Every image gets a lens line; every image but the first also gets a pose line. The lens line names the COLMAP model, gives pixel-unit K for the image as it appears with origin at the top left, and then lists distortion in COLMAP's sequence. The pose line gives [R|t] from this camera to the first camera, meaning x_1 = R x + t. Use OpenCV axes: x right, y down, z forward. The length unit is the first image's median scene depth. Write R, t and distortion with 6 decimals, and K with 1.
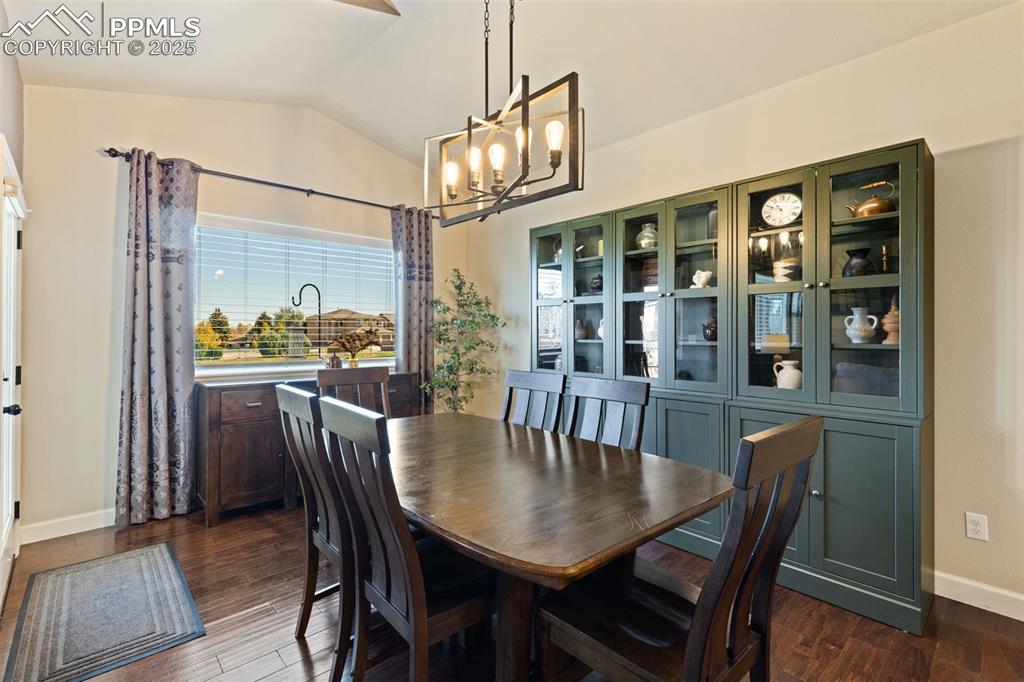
lens RADIAL K [[463.4, 0, 516.9], [0, 463.4, 337.9], [0, 0, 1]] dist [0.005364, 0.000493]
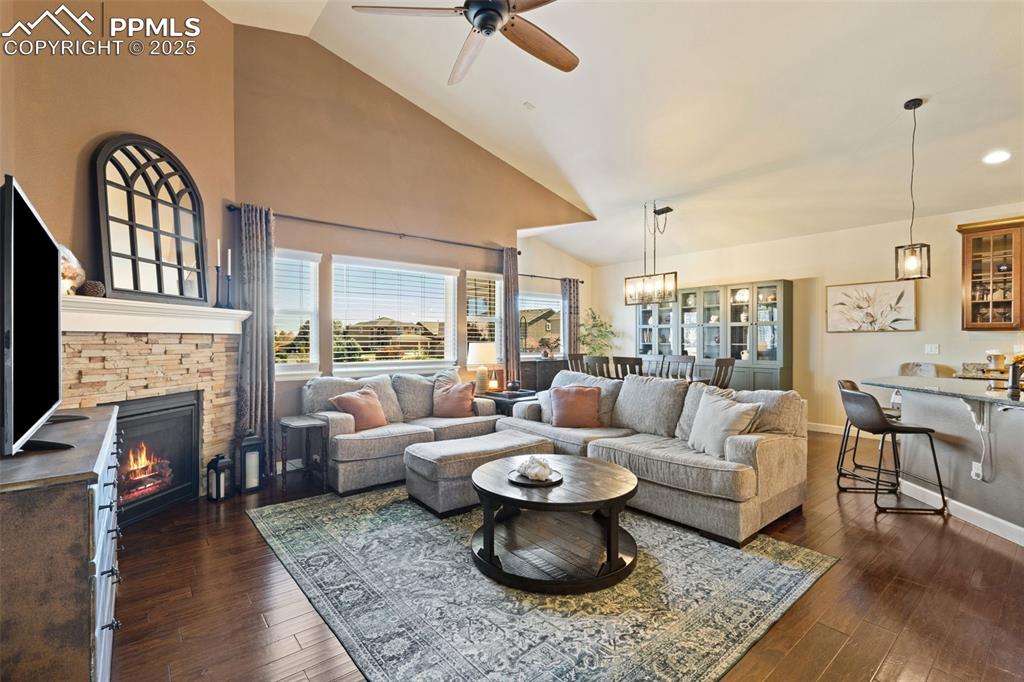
lens RADIAL K [[463.4, 0, 517.5], [0, 463.4, 334.8], [0, 0, 1]] dist [0.005364, 0.000493]
pose [[0.998839, -0.000799, -0.048172, -0.370554], [-0.000317, 0.999732, -0.023143, 0.012708], [0.048178, 0.023131, 0.998571, -1.059627]]
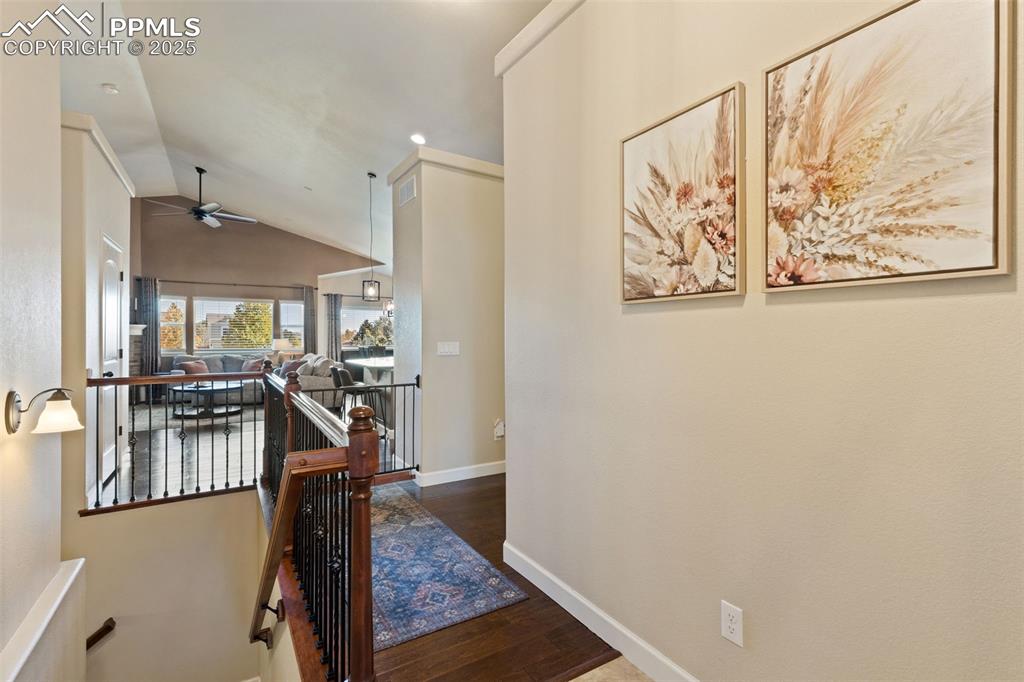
lens RADIAL K [[463.4, 0, 510.3], [0, 463.4, 336.1], [0, 0, 1]] dist [0.005364, 0.000493]
pose [[0.980296, -0.000389, -0.197532, 1.100441], [-0.002565, 0.999889, -0.014698, 0.021536], [0.197516, 0.014915, 0.980186, -1.905443]]
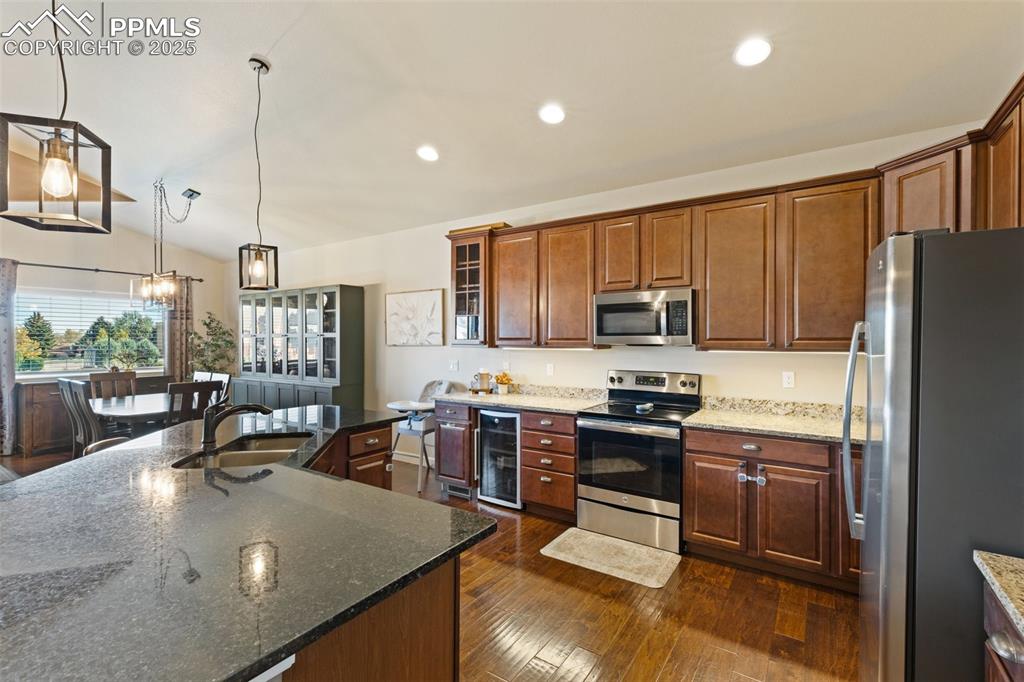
lens RADIAL K [[463.4, 0, 514.6], [0, 463.4, 344.2], [0, 0, 1]] dist [0.005364, 0.000493]
pose [[0.974725, -0.006361, 0.223316, 0.592217], [0.006028, 0.999979, 0.002171, -0.034121], [-0.223325, -0.000770, 0.974744, -0.896328]]
